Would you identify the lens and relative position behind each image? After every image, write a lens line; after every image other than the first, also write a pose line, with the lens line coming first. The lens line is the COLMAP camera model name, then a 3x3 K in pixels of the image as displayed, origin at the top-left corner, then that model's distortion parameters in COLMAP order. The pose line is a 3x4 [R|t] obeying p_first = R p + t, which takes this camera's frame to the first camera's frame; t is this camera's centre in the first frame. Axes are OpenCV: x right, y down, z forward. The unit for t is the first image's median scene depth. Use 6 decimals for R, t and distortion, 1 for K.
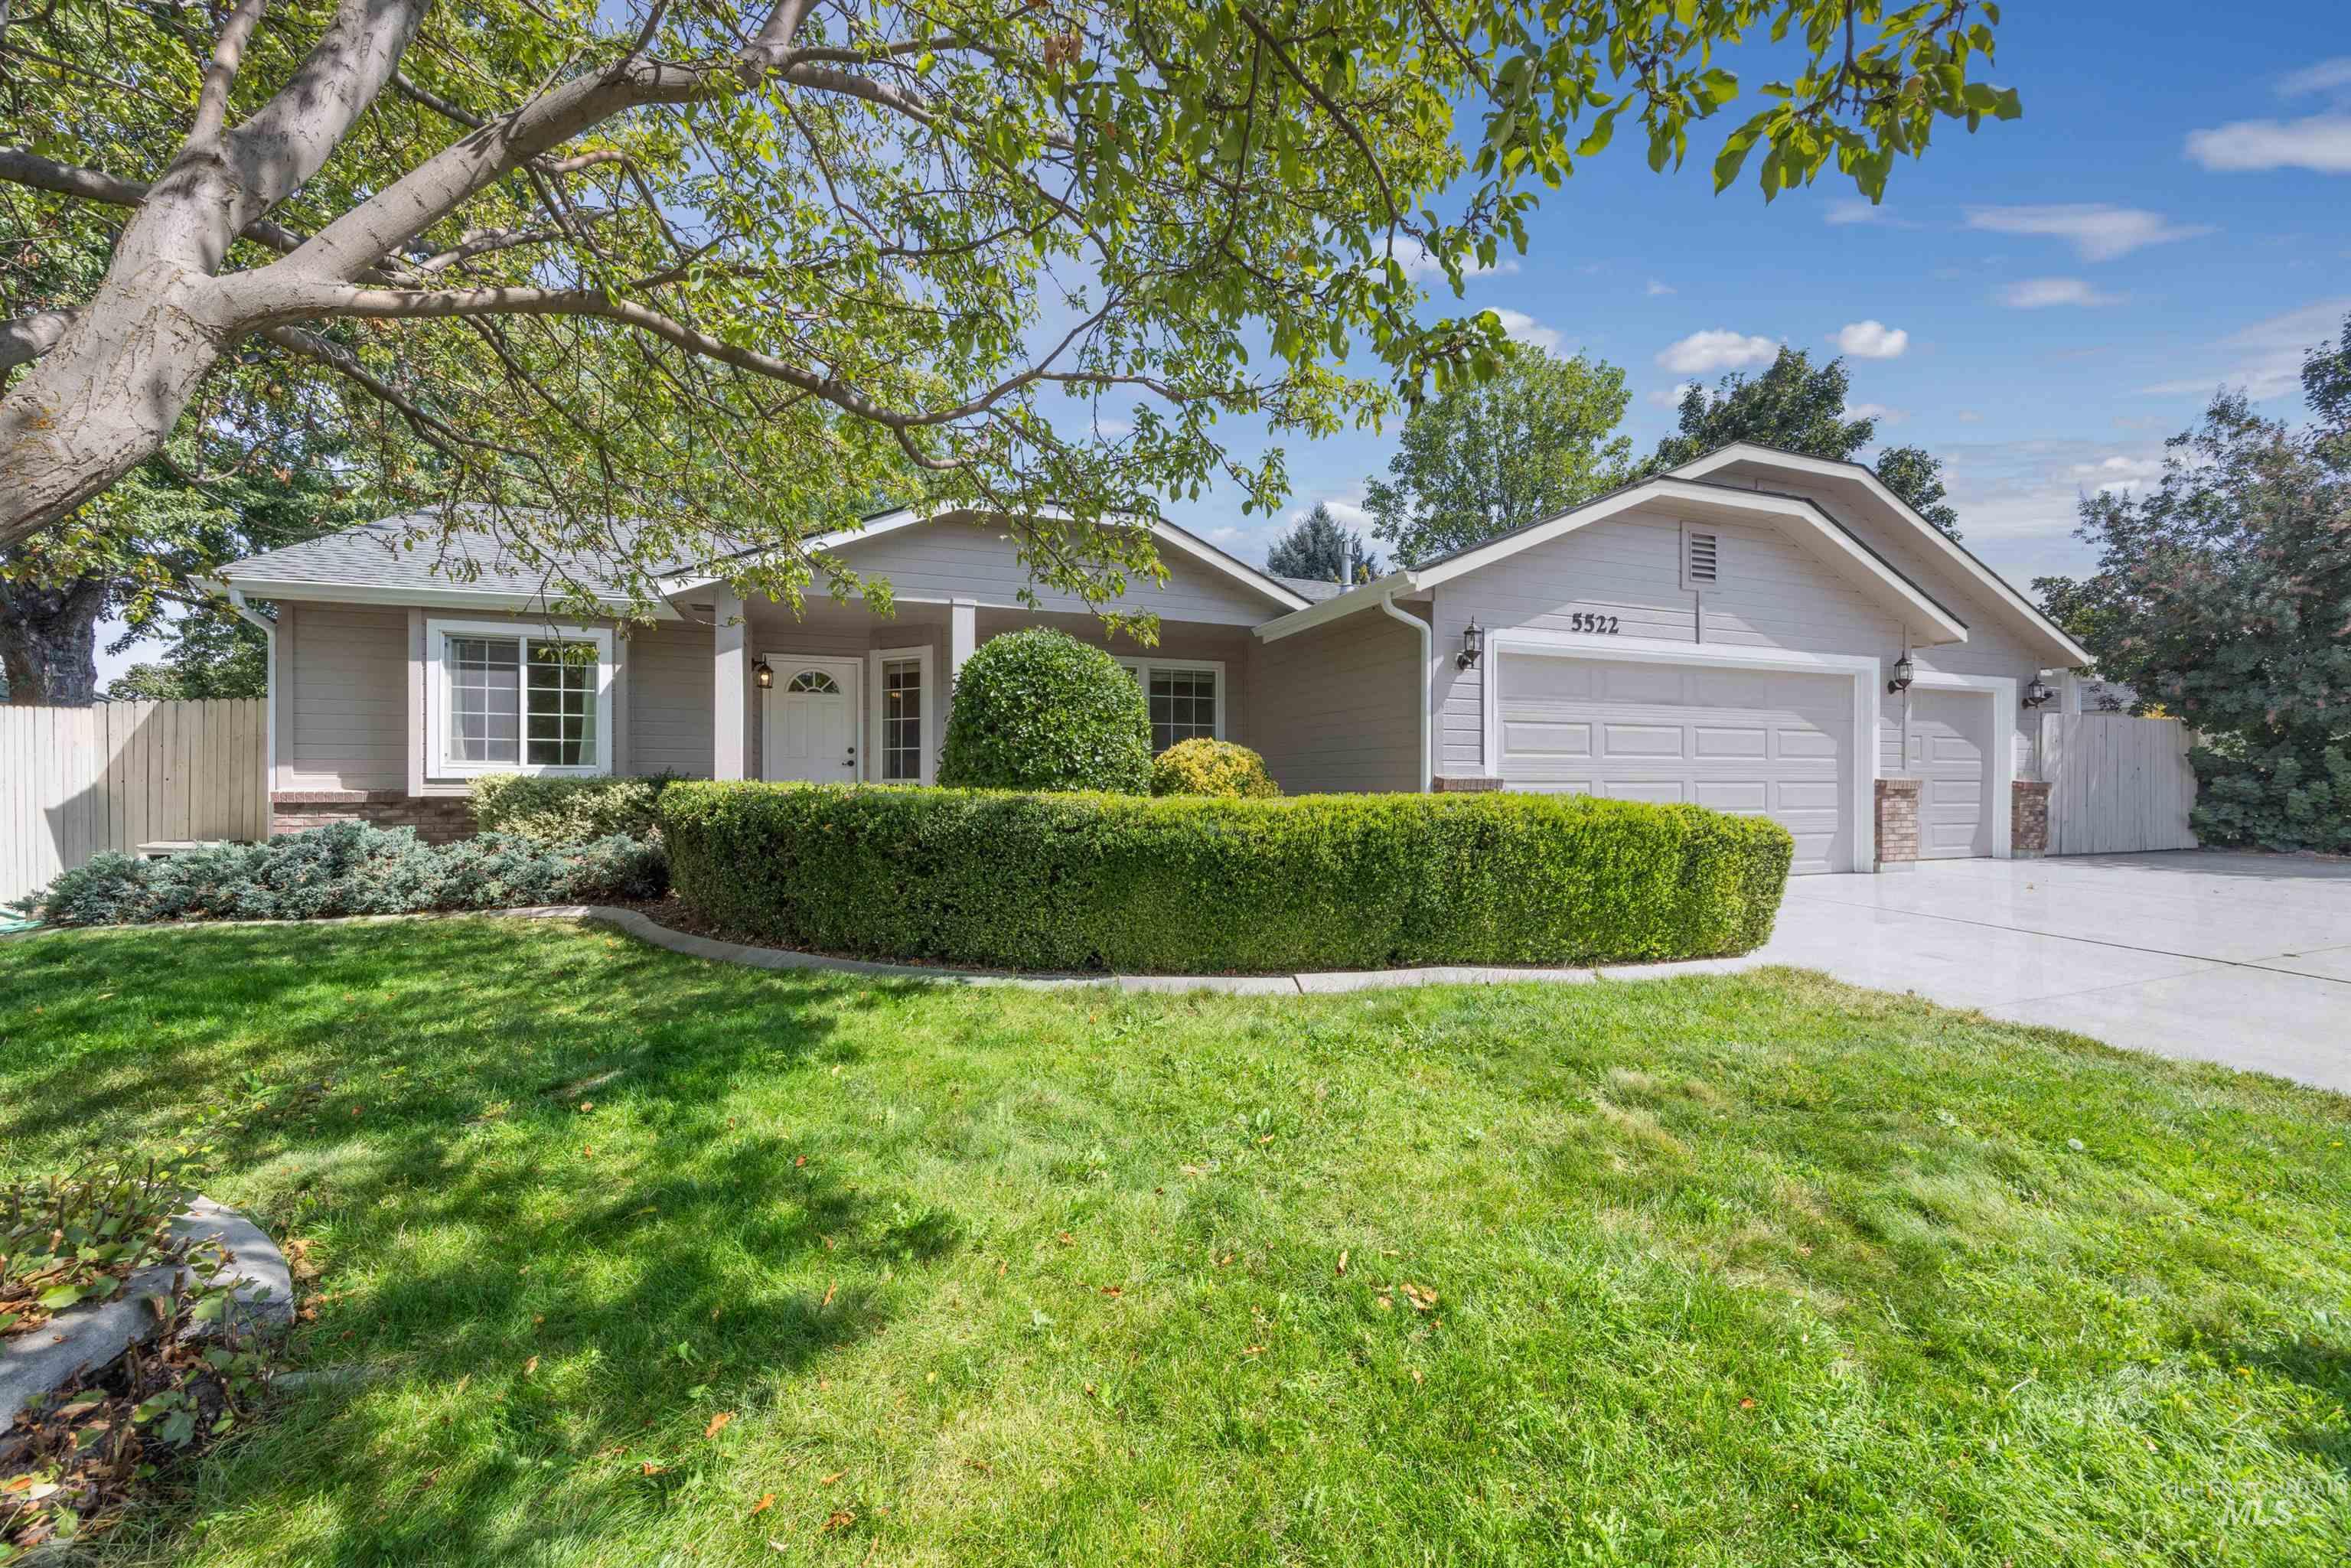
lens RADIAL K [[905.2, 0, 1179.7], [0, 905.2, 787.5], [0, 0, 1]] dist [0.000406, -0.000048]
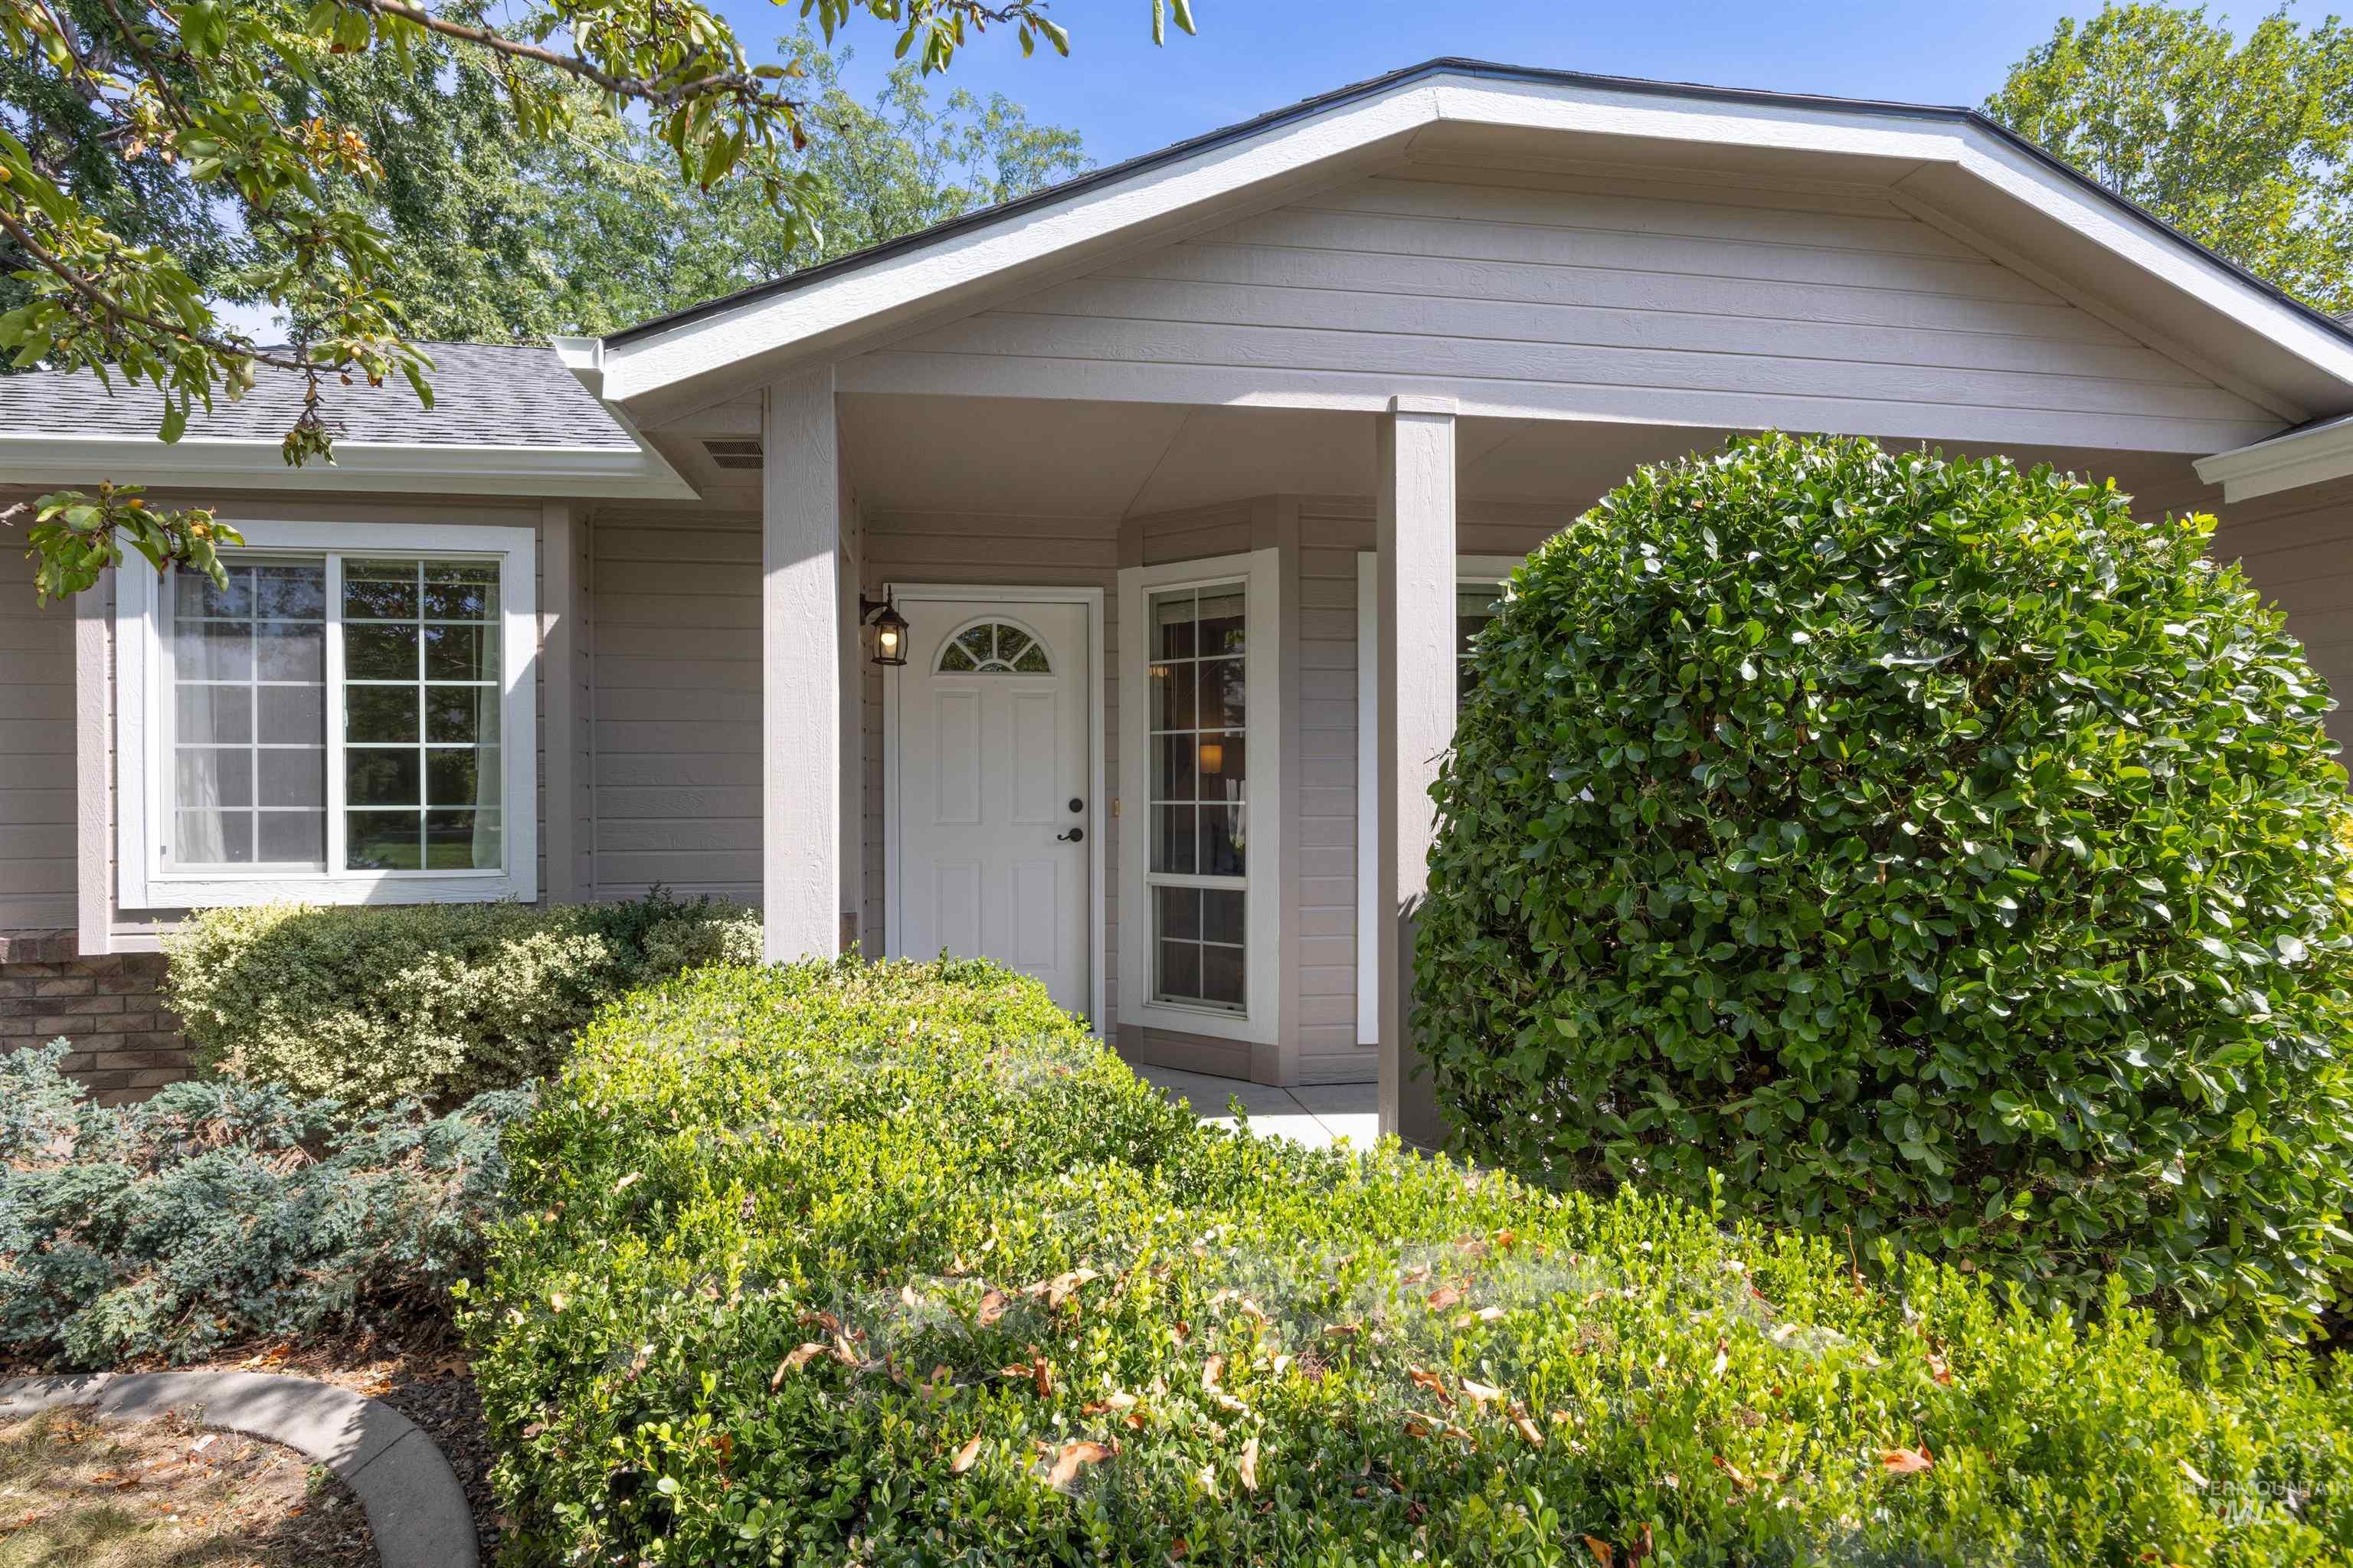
lens RADIAL K [[1243.2, 0, 1166.8], [0, 1243.2, 797.4], [0, 0, 1]] dist [-0.014968, 0.000415]
pose [[0.980283, -0.002918, -0.197579, -0.254047], [0.004274, 0.999970, 0.006438, -0.059850], [0.197554, -0.007155, 0.980266, 0.535387]]
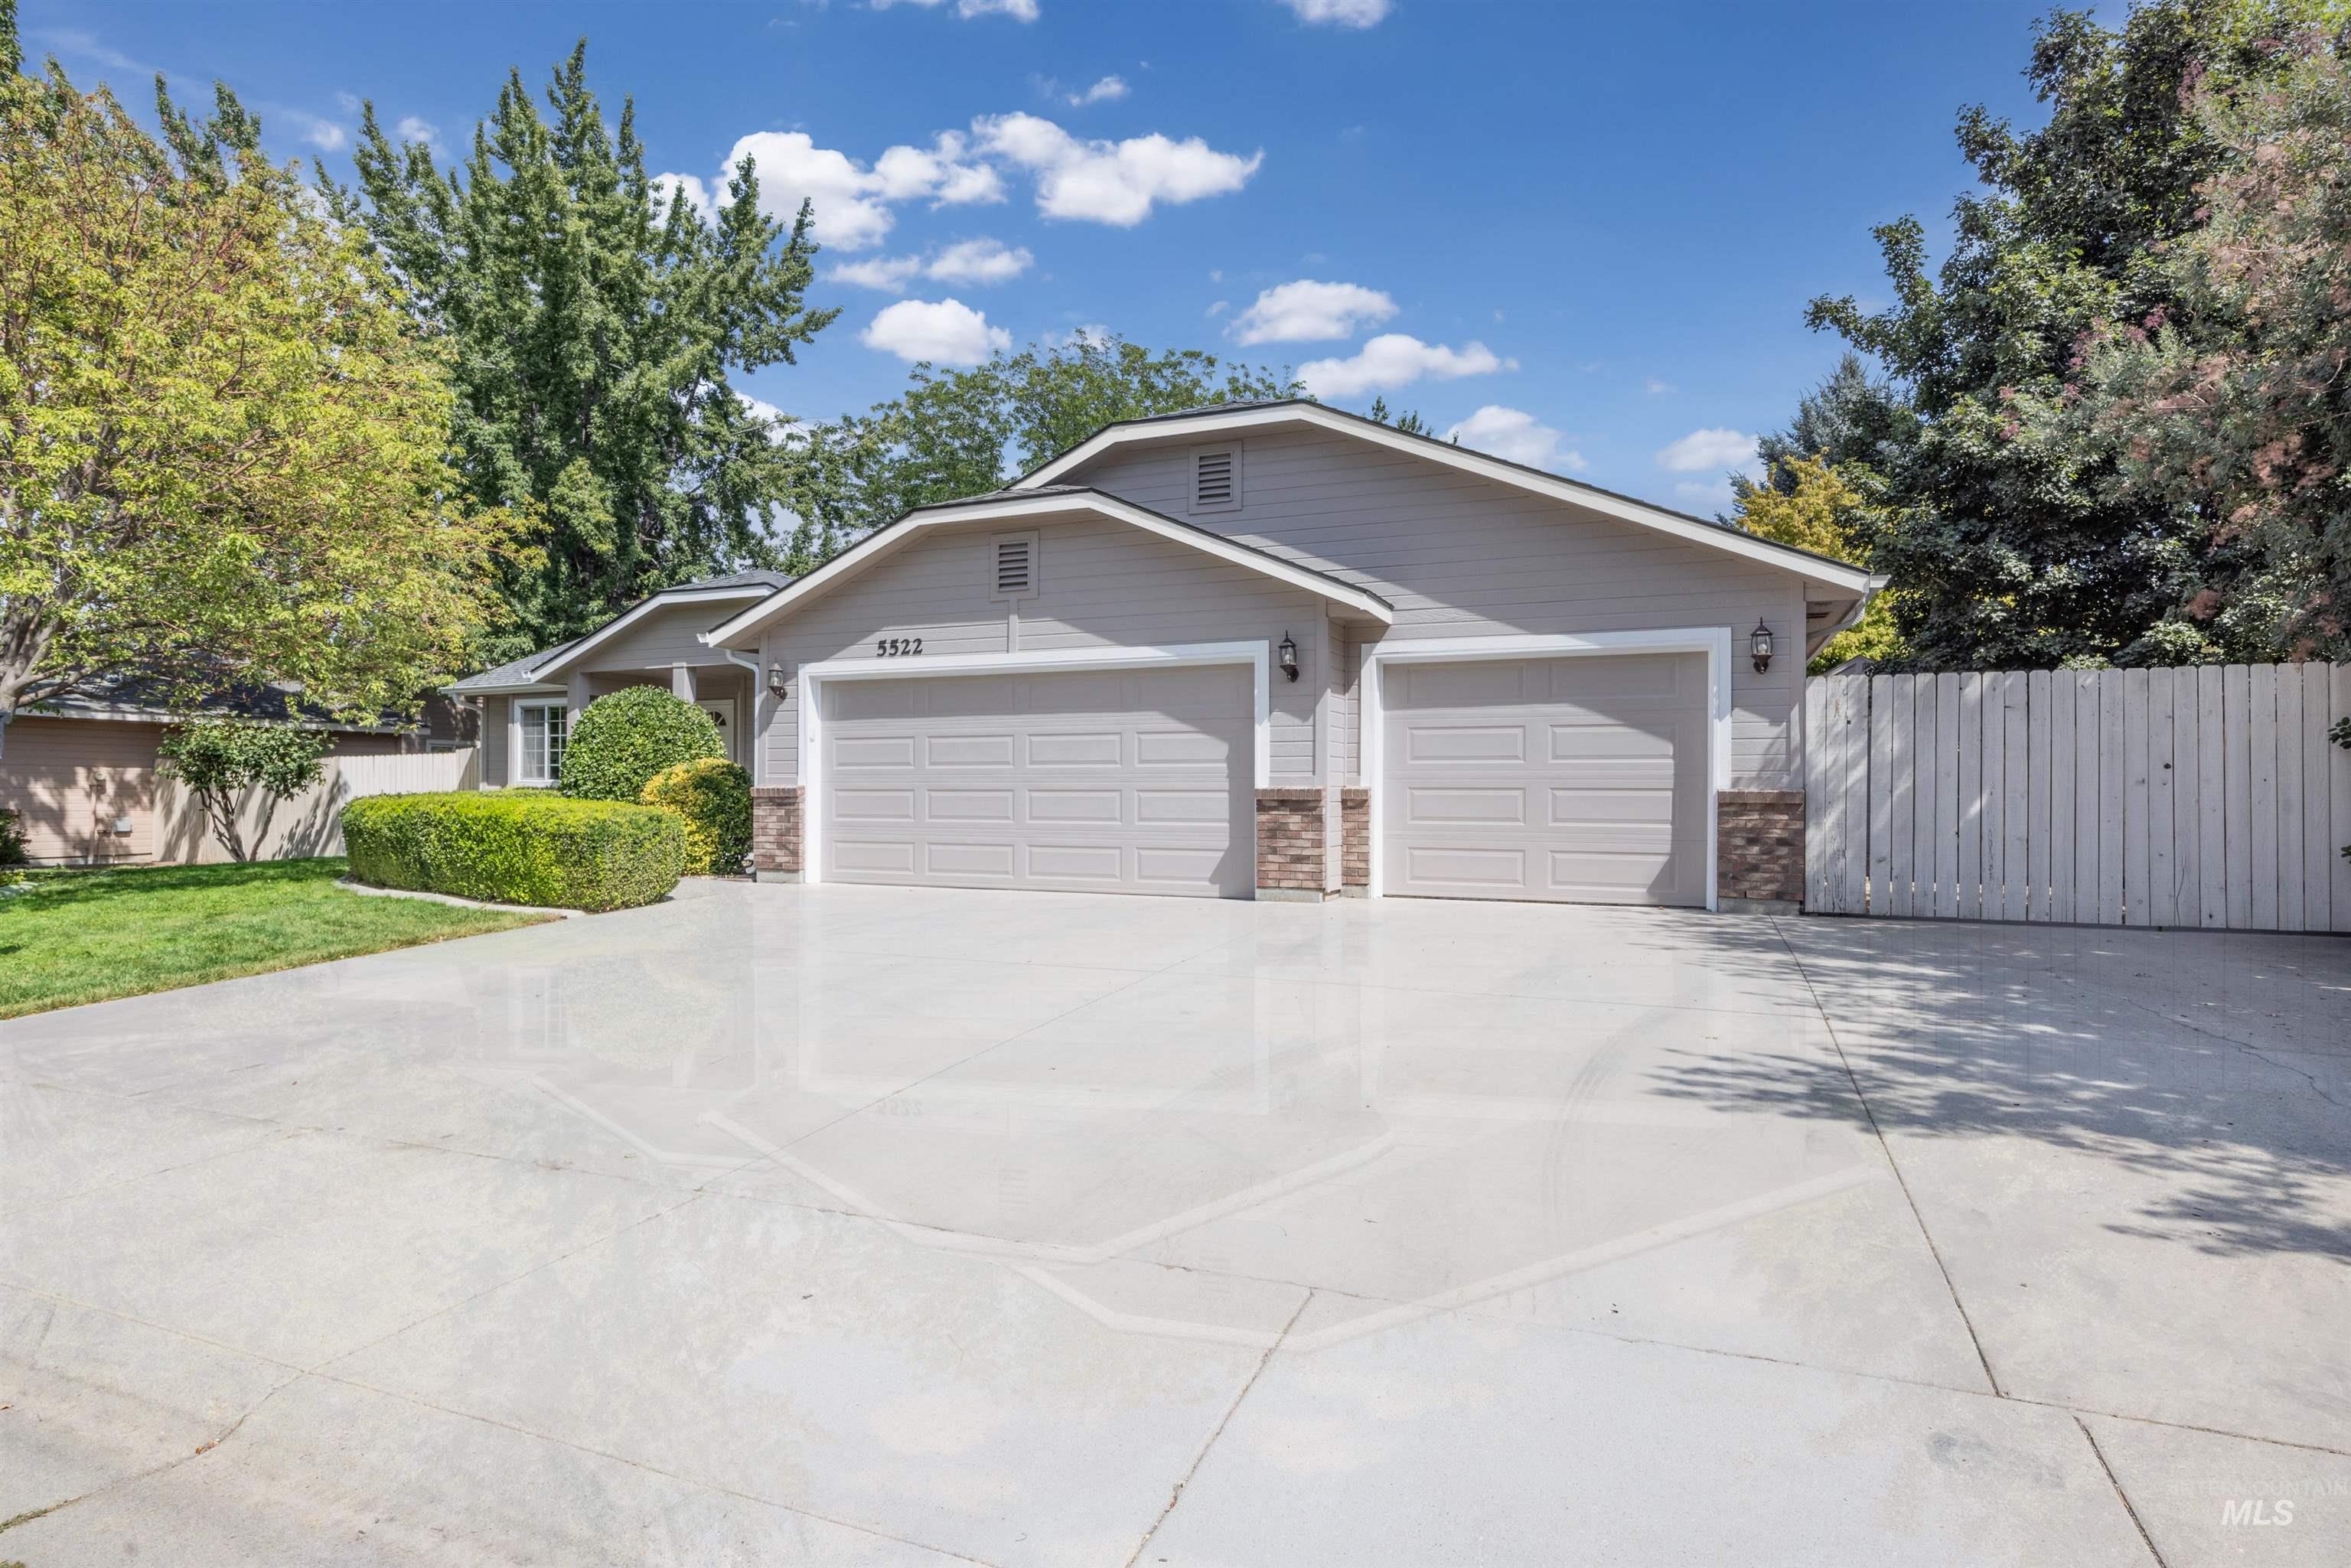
lens RADIAL K [[1242.1, 0, 1172.0], [0, 1242.1, 780.3], [0, 0, 1]] dist [-0.014968, 0.000415]
pose [[0.711859, -0.004528, -0.702308, 1.782152], [-0.004550, 0.999928, -0.011059, -0.003800], [0.702308, 0.011068, 0.711787, 0.160853]]
